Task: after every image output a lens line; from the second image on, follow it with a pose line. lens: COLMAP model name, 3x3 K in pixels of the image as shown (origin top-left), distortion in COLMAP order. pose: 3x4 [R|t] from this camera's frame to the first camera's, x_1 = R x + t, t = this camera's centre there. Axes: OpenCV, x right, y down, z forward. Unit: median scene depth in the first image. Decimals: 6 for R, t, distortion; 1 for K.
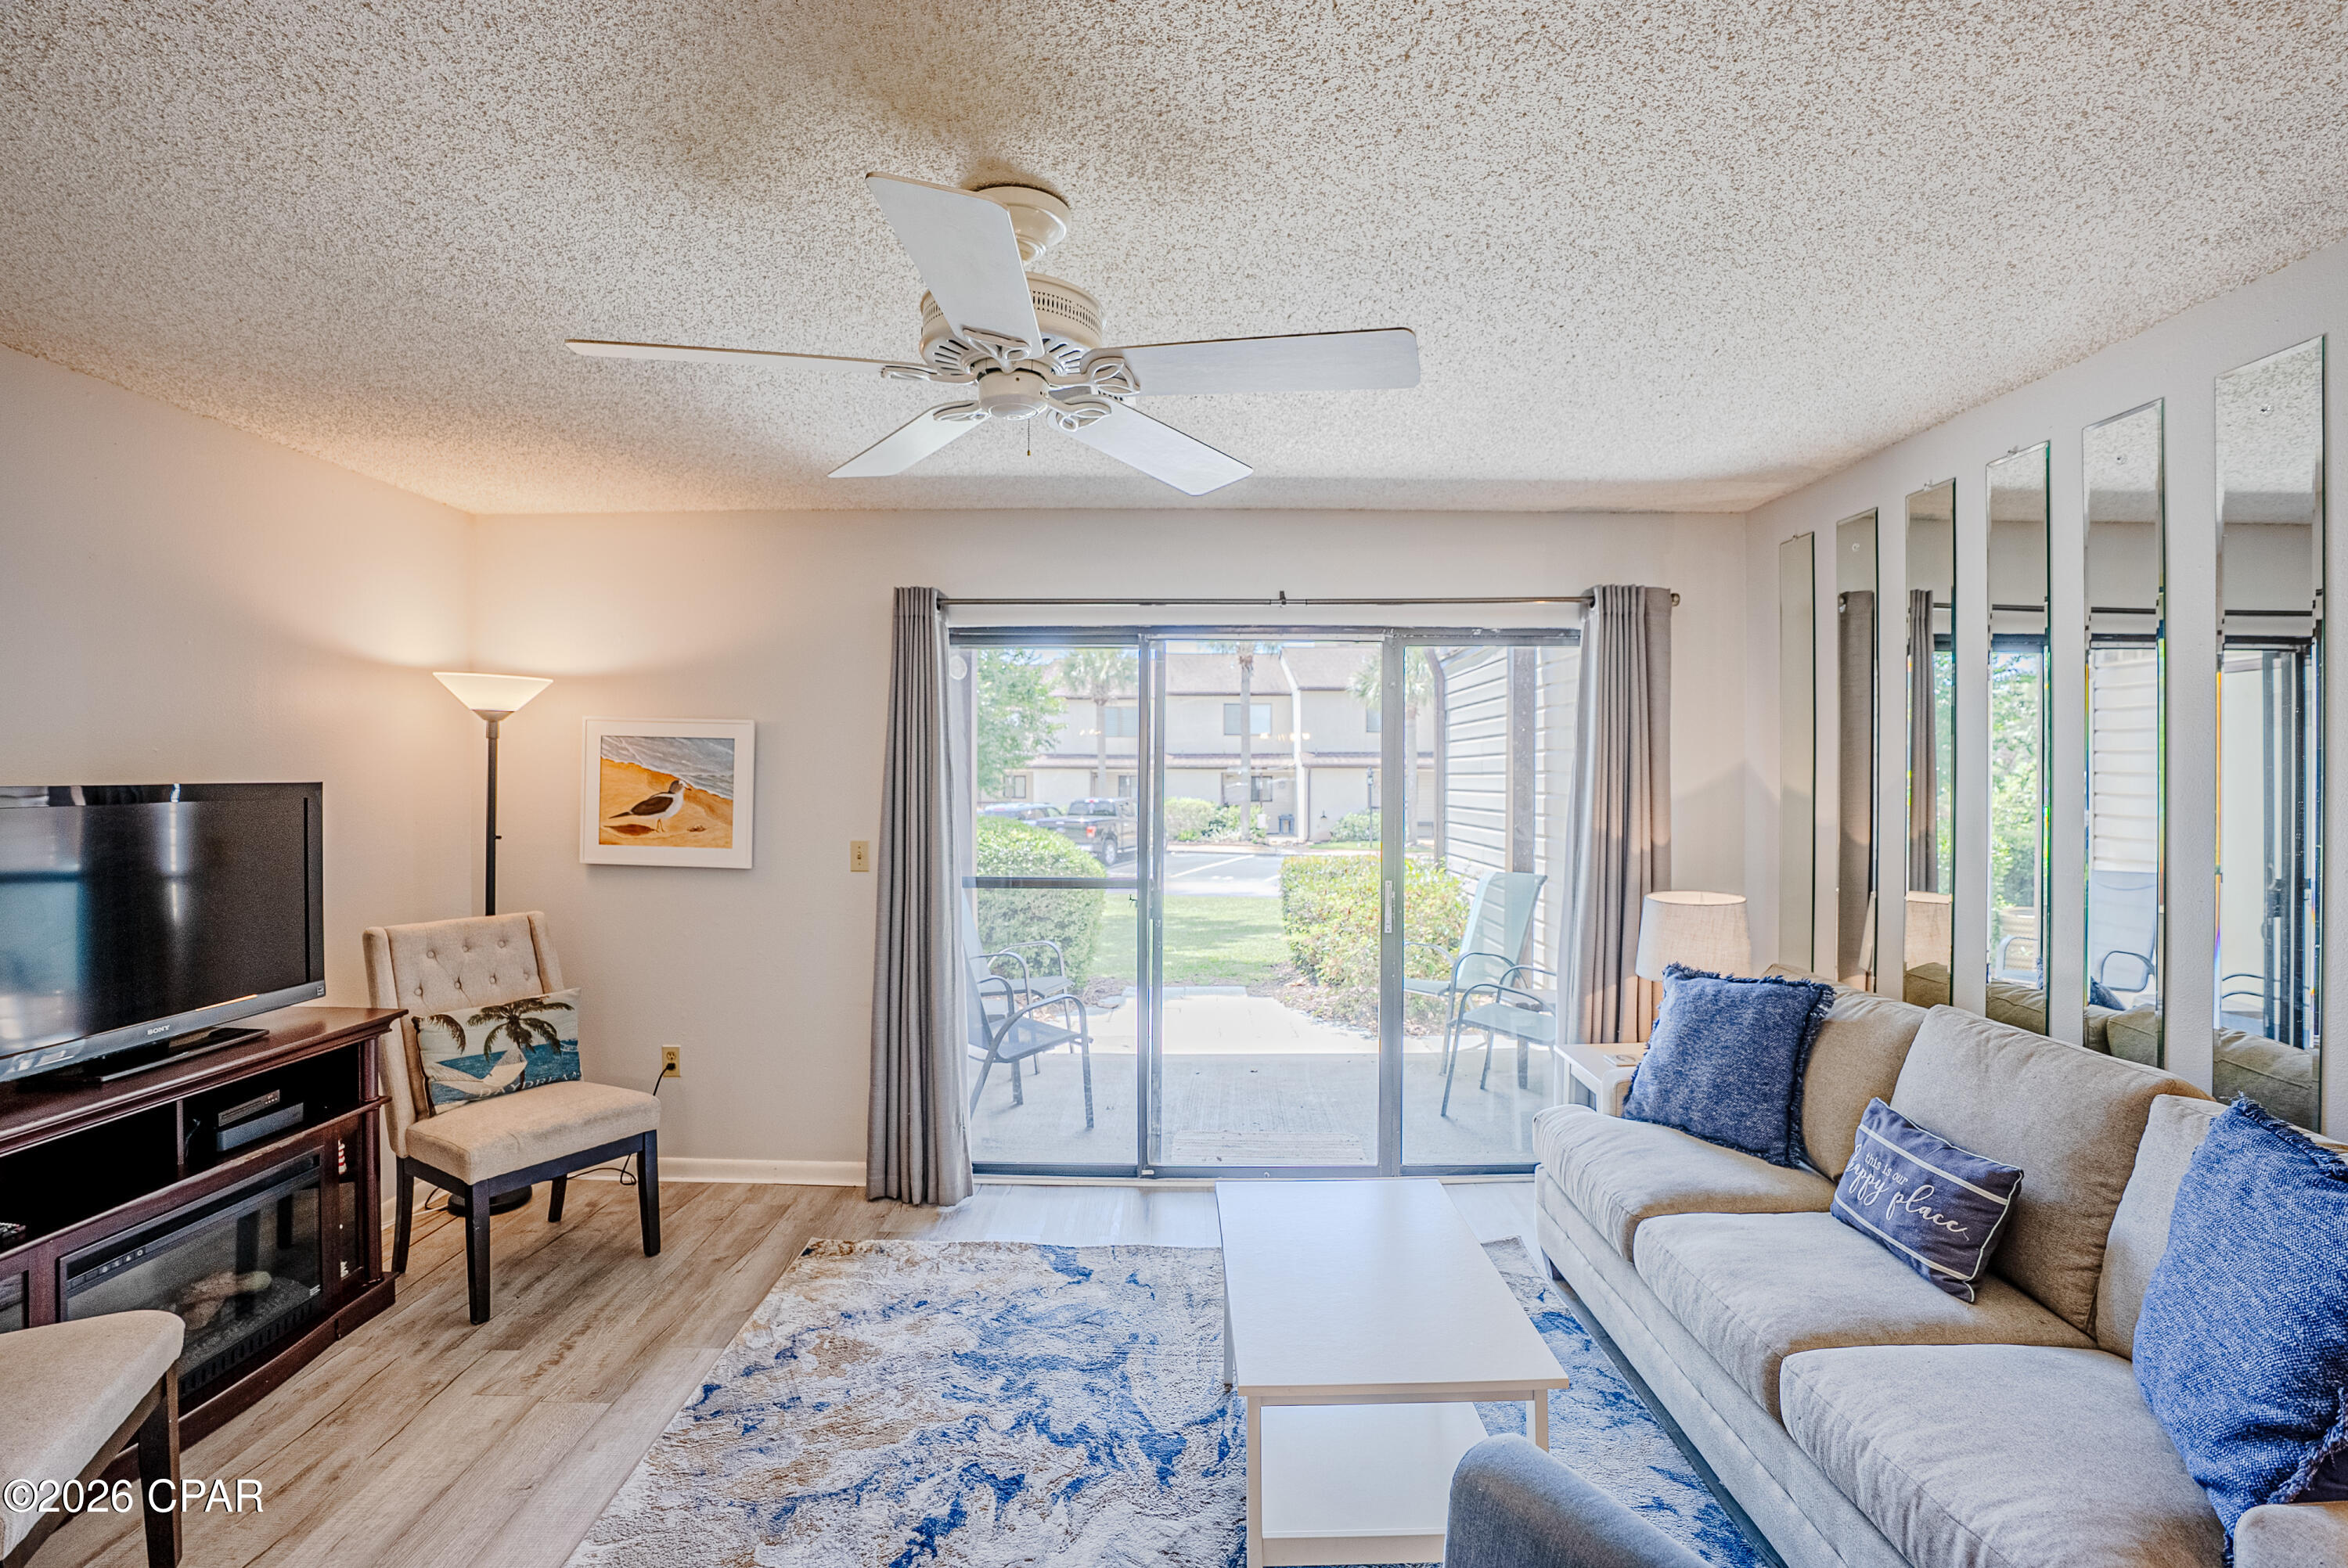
lens RADIAL K [[1104.4, 0, 1185.6], [0, 1104.4, 776.4], [0, 0, 1]] dist [-0.055845, 0.019747]
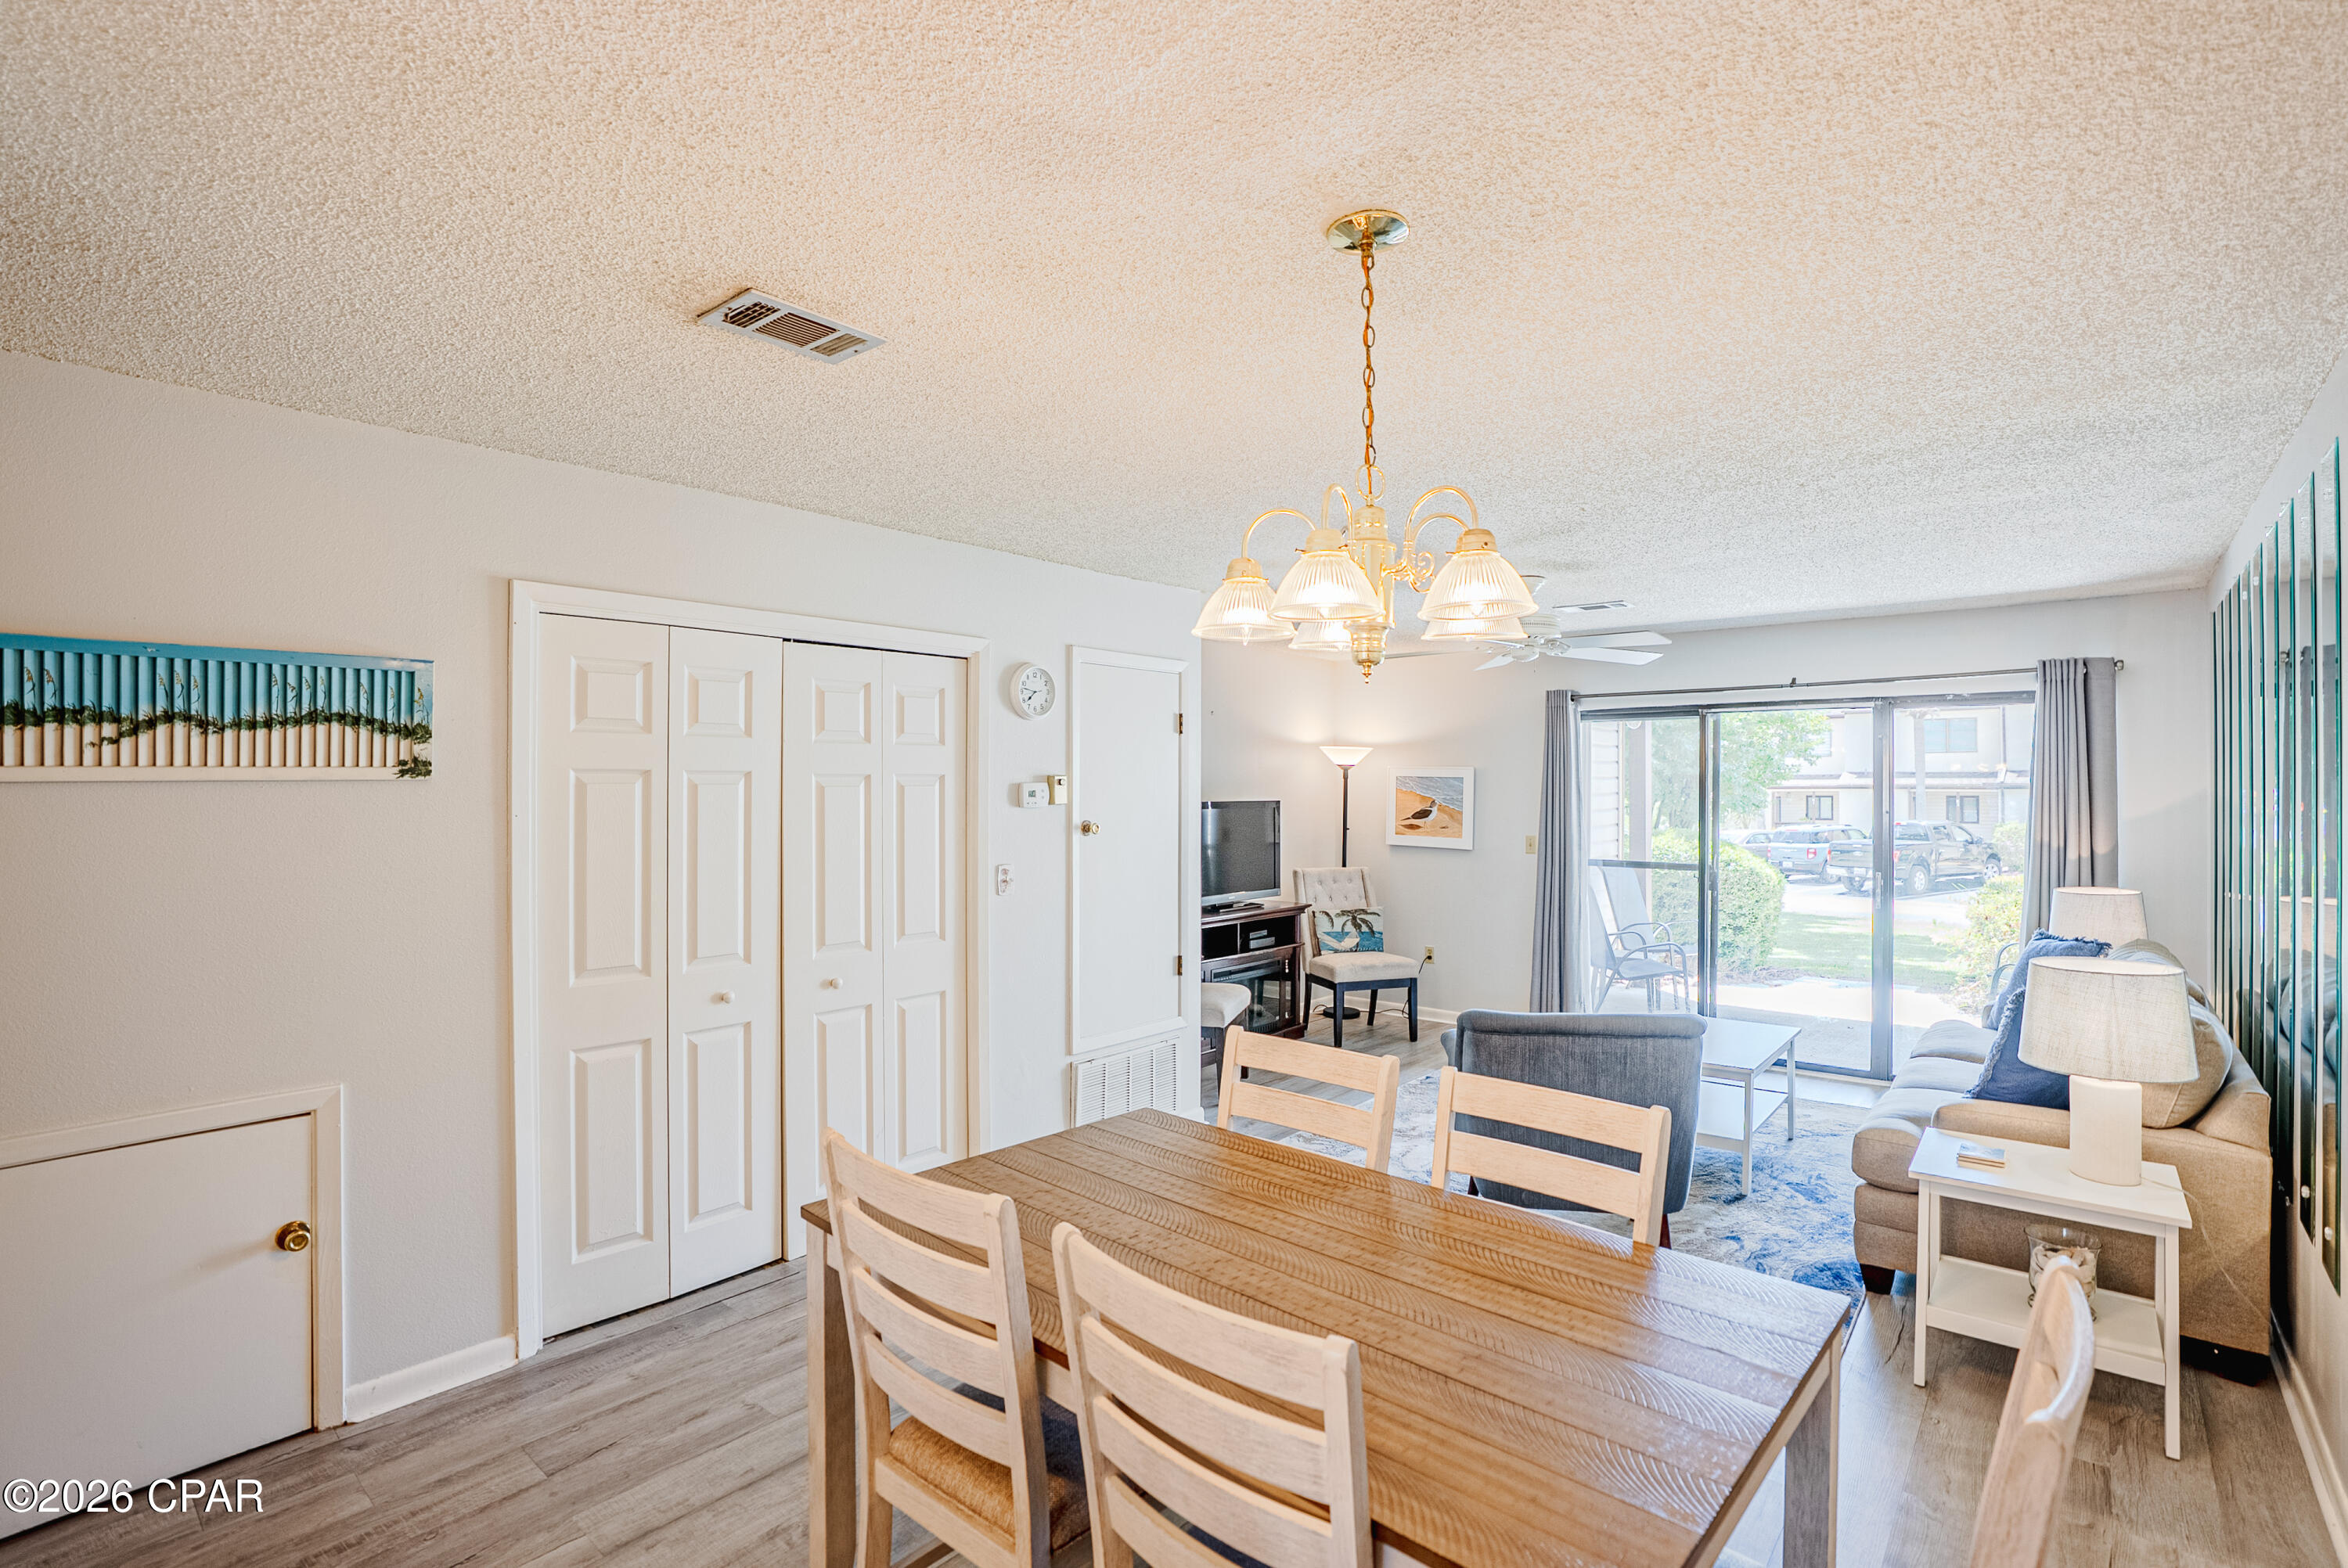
lens RADIAL K [[1104.4, 0, 1177.4], [0, 1104.4, 794.2], [0, 0, 1]] dist [-0.055845, 0.019747]
pose [[0.755785, 0.001134, -0.654819, 0.474368], [-0.001774, 0.999998, -0.000316, -0.006245], [0.654818, 0.001400, 0.755786, -0.768116]]
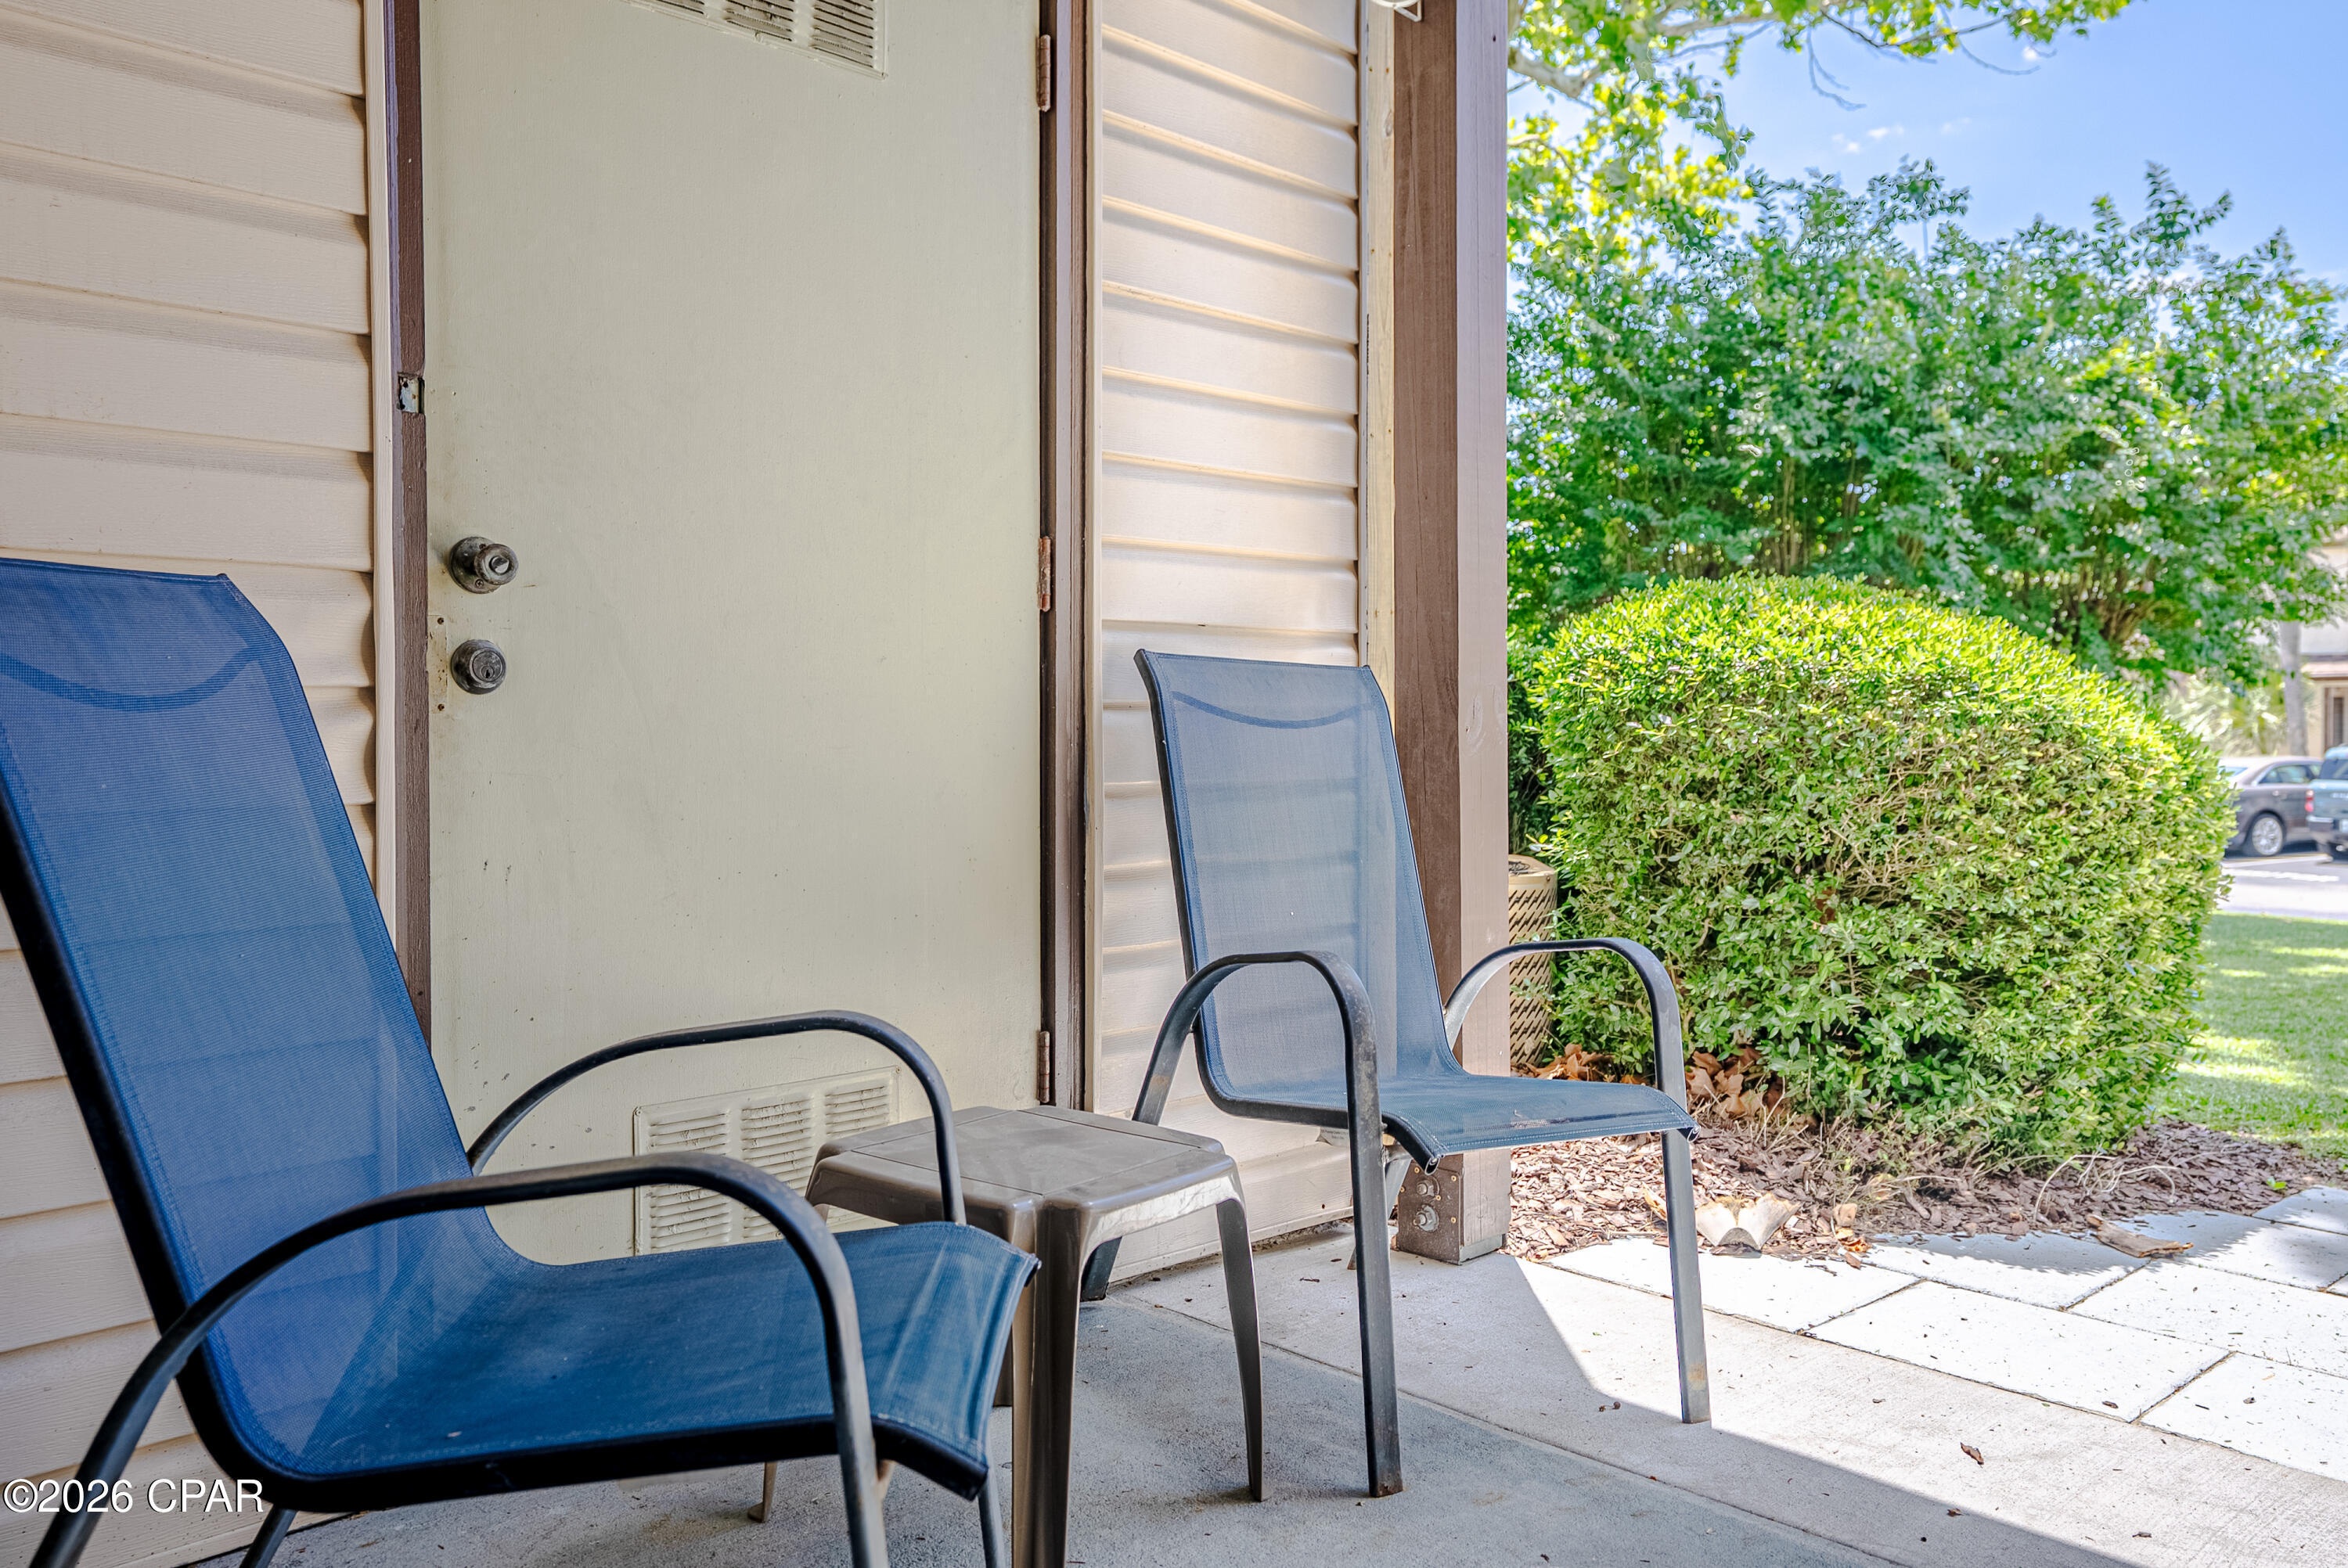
lens RADIAL K [[1714.7, 0, 1173.1], [0, 1714.7, 774.5], [0, 0, 1]] dist [0.002720, 0.001612]
pose [[0.691031, 0.007090, -0.722790, 0.141494], [0.003443, 0.999908, 0.013099, 0.193289], [0.722817, -0.011540, 0.690943, 1.194711]]
